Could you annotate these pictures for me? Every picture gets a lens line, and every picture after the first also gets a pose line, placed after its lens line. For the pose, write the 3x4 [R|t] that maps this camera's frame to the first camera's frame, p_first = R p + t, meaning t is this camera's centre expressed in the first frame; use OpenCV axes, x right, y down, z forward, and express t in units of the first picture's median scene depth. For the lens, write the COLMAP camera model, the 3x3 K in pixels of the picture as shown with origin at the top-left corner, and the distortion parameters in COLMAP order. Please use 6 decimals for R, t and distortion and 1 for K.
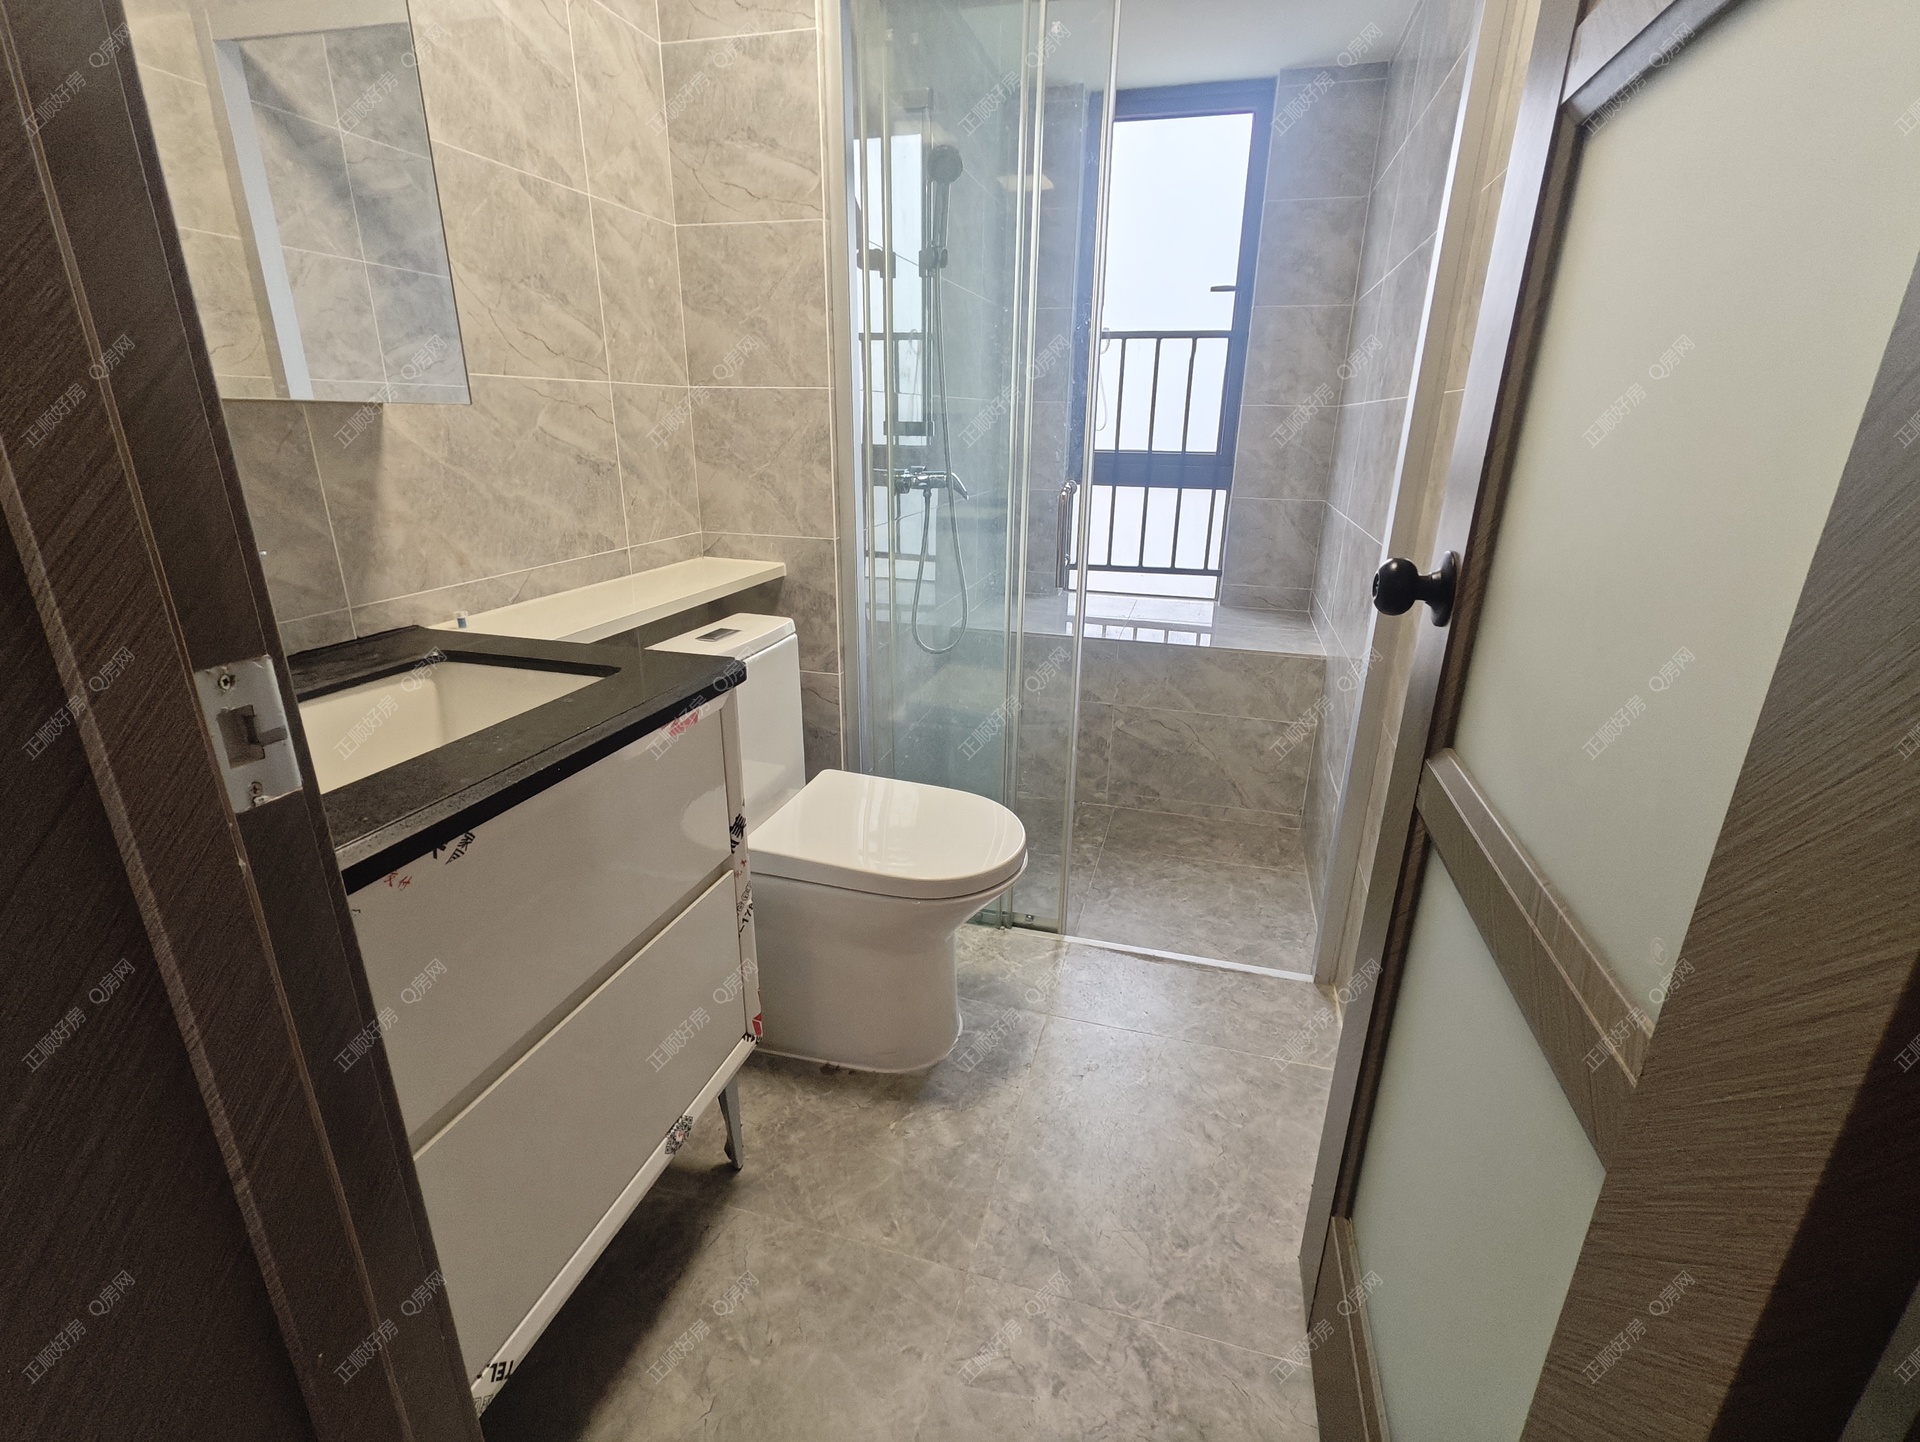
lens RADIAL K [[892.2, 0, 956.0], [0, 892.2, 719.5], [0, 0, 1]] dist [0.001448, 0.000006]
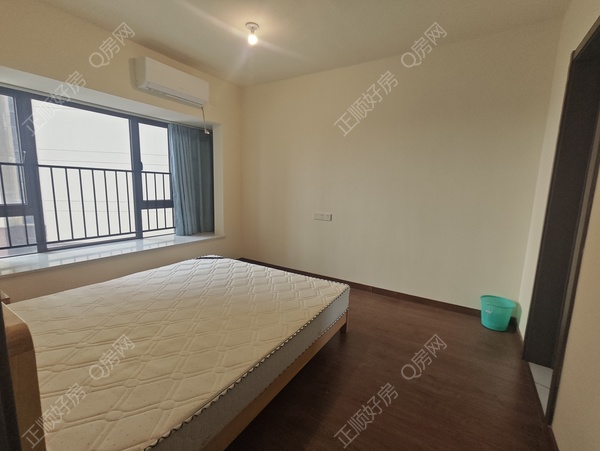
lens RADIAL K [[278.8, 0, 298.8], [0, 278.8, 227.5], [0, 0, 1]] dist [0.001448, 0.000006]
pose [[0.290748, -0.148575, 0.945194, -0.780416], [0.300961, 0.951928, 0.057056, -0.062146], [-0.908233, 0.267878, 0.321487, 0.052611]]
